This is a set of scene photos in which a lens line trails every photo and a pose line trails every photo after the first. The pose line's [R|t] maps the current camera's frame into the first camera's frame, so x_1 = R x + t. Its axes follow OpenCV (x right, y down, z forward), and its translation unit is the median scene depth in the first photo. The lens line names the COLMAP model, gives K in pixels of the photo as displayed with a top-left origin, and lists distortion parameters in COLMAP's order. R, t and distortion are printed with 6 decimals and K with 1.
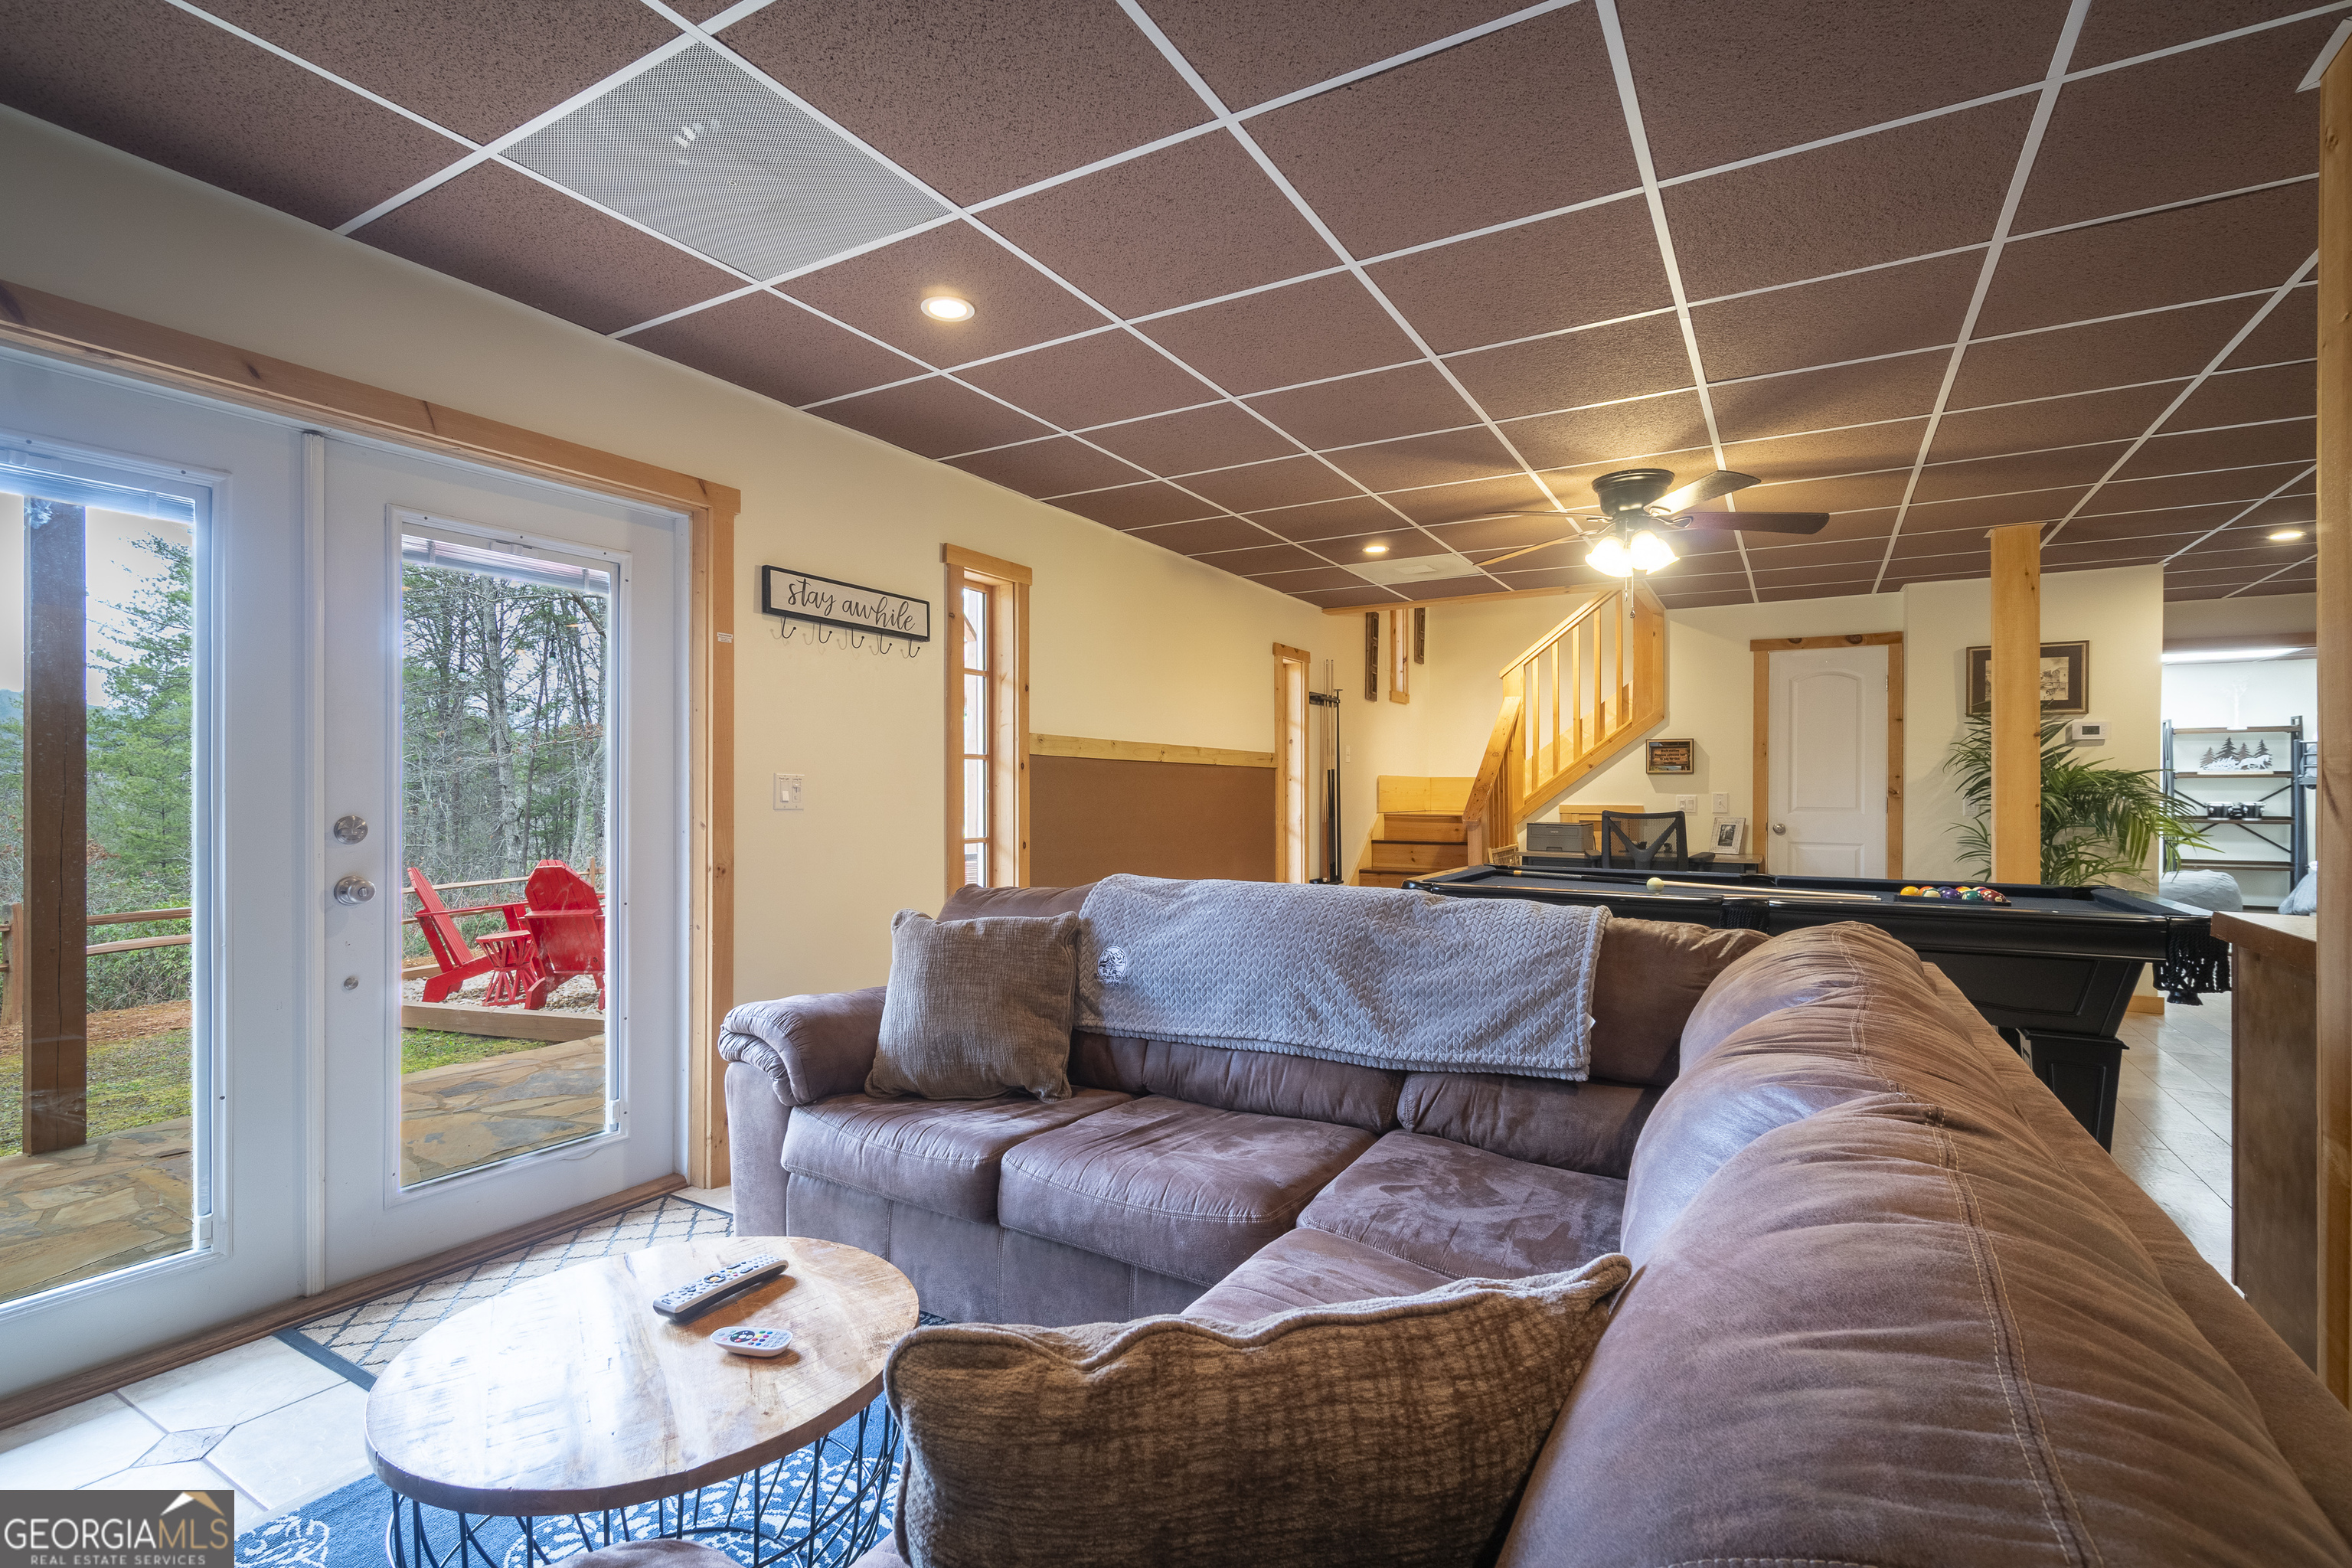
lens RADIAL K [[1074.1, 0, 1127.2], [0, 1074.1, 786.4], [0, 0, 1]] dist [0.004153, 0.000778]
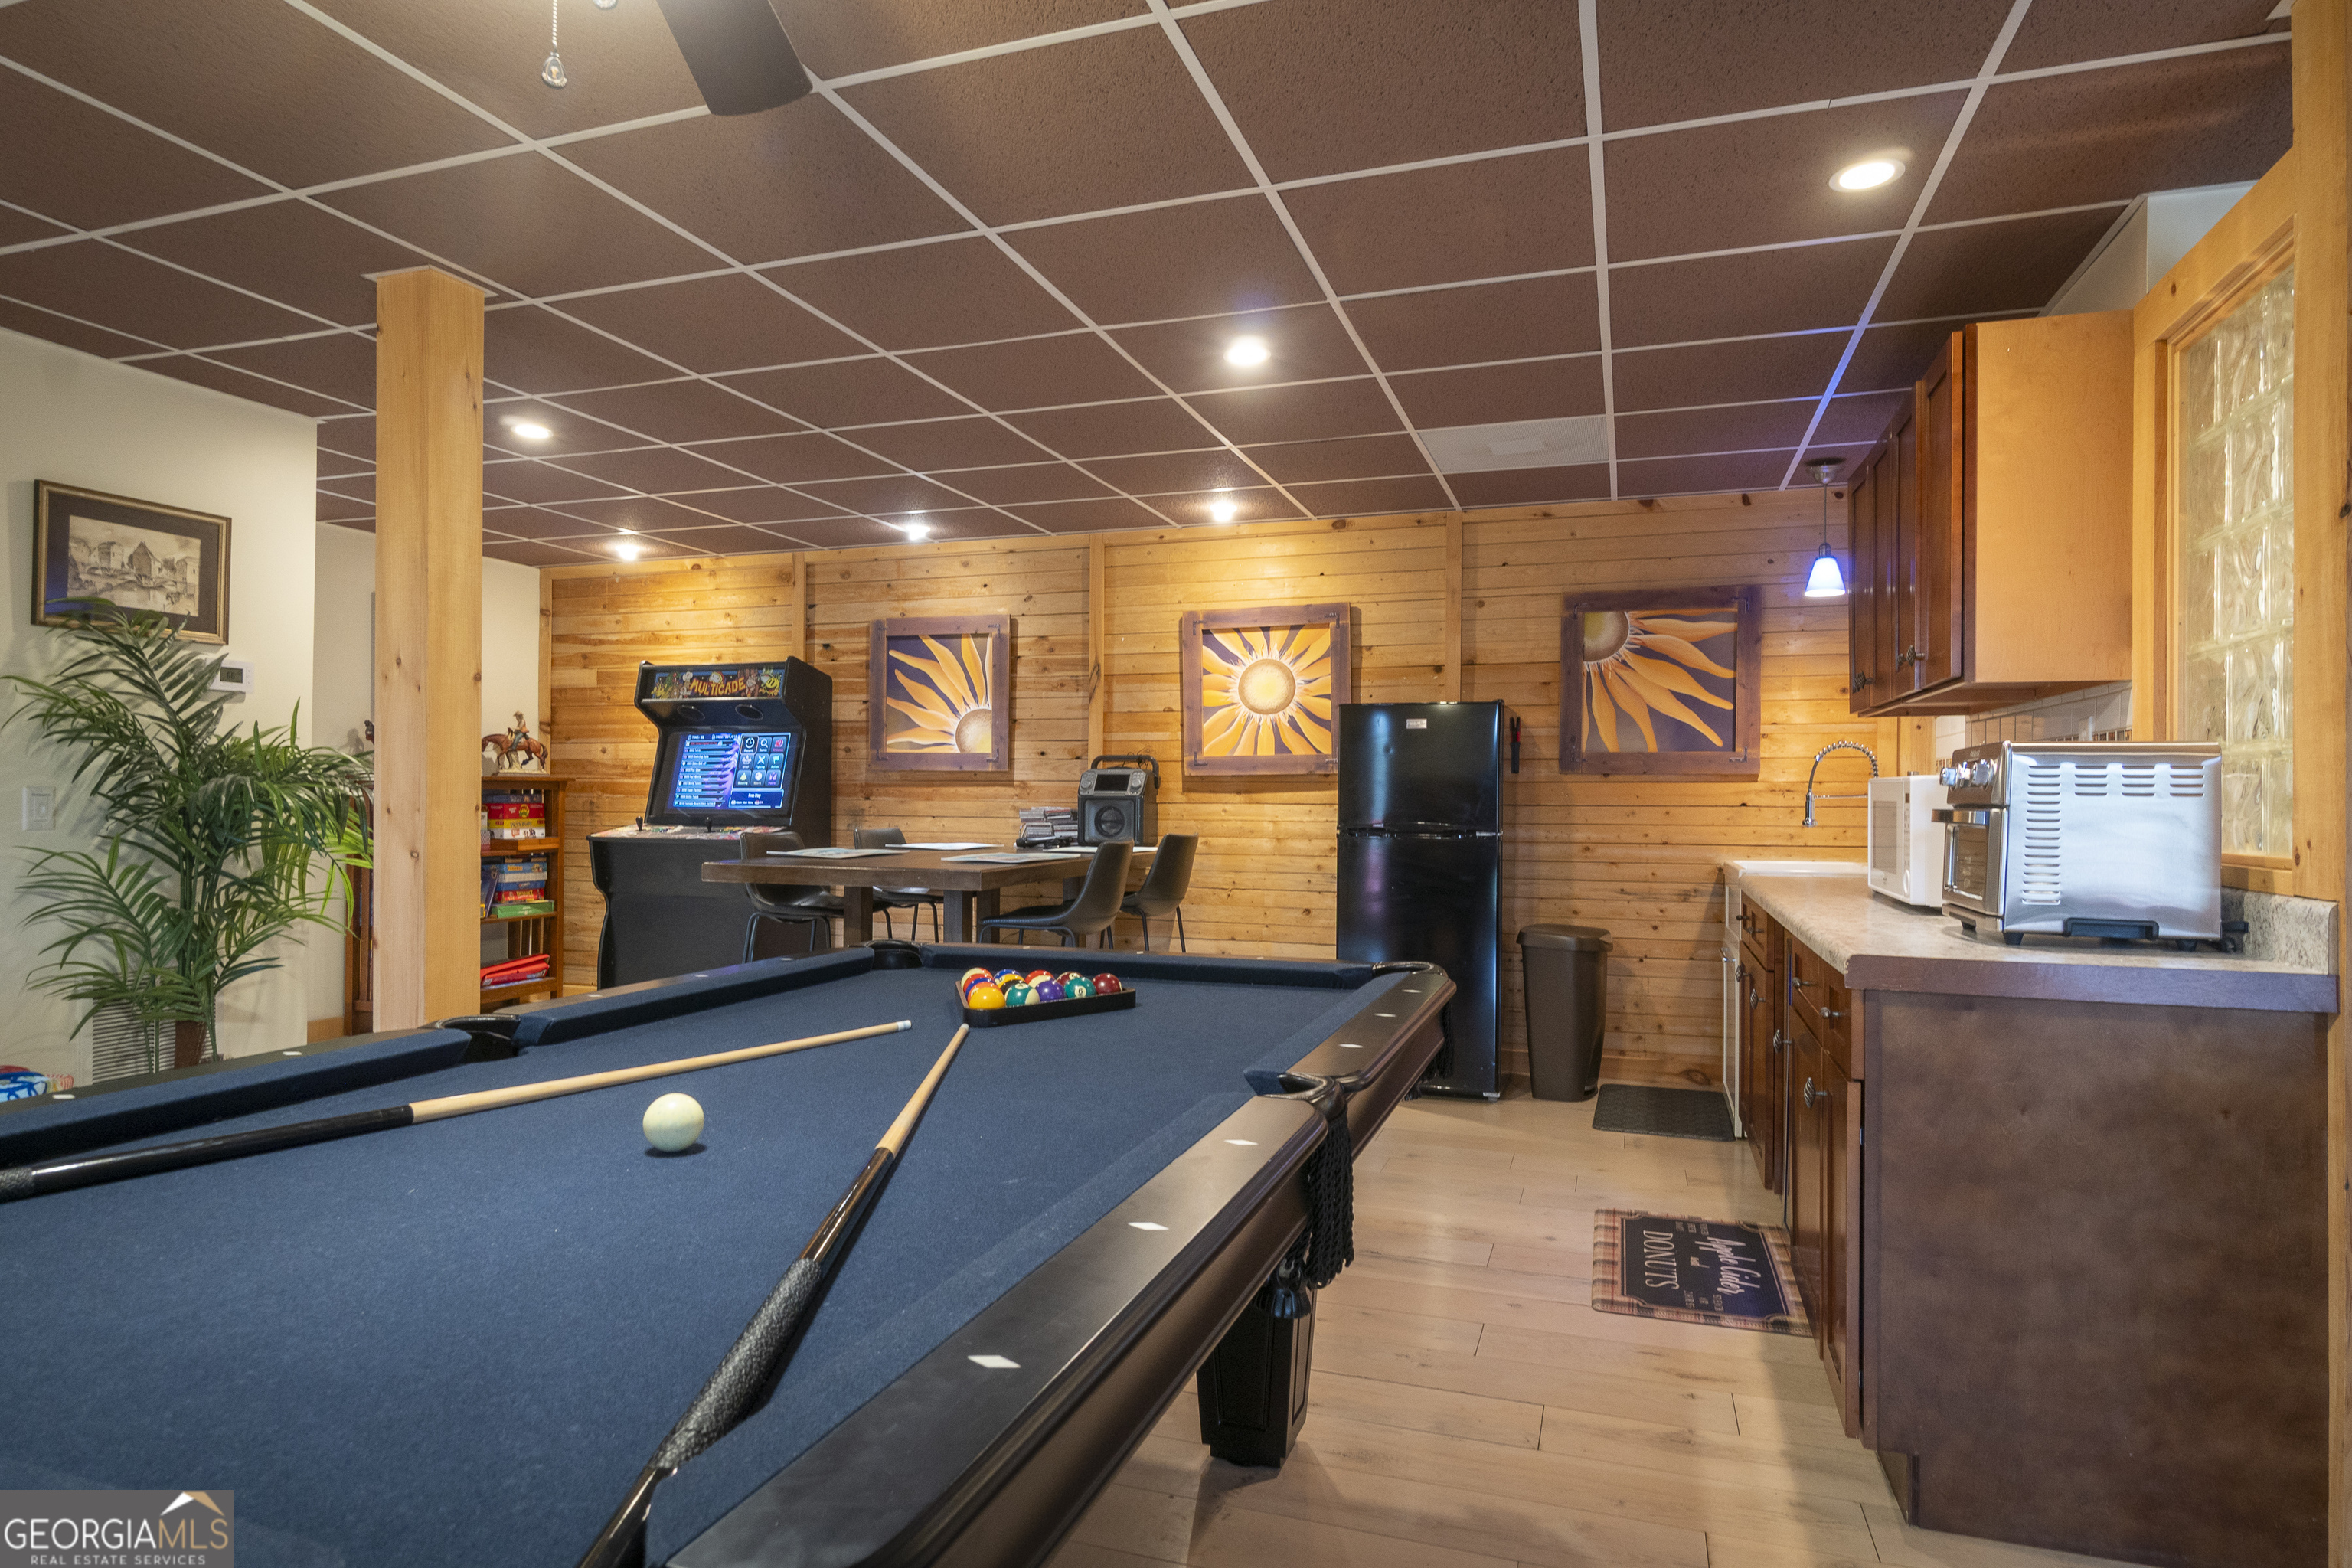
lens RADIAL K [[1318.9, 0, 1190.3], [0, 1318.9, 786.6], [0, 0, 1]] dist [0.004990, 0.000737]
pose [[-0.225494, 0.002583, 0.974241, 0.099826], [-0.012015, 0.999913, -0.005432, 0.005623], [-0.974170, -0.012930, -0.225444, 0.717913]]
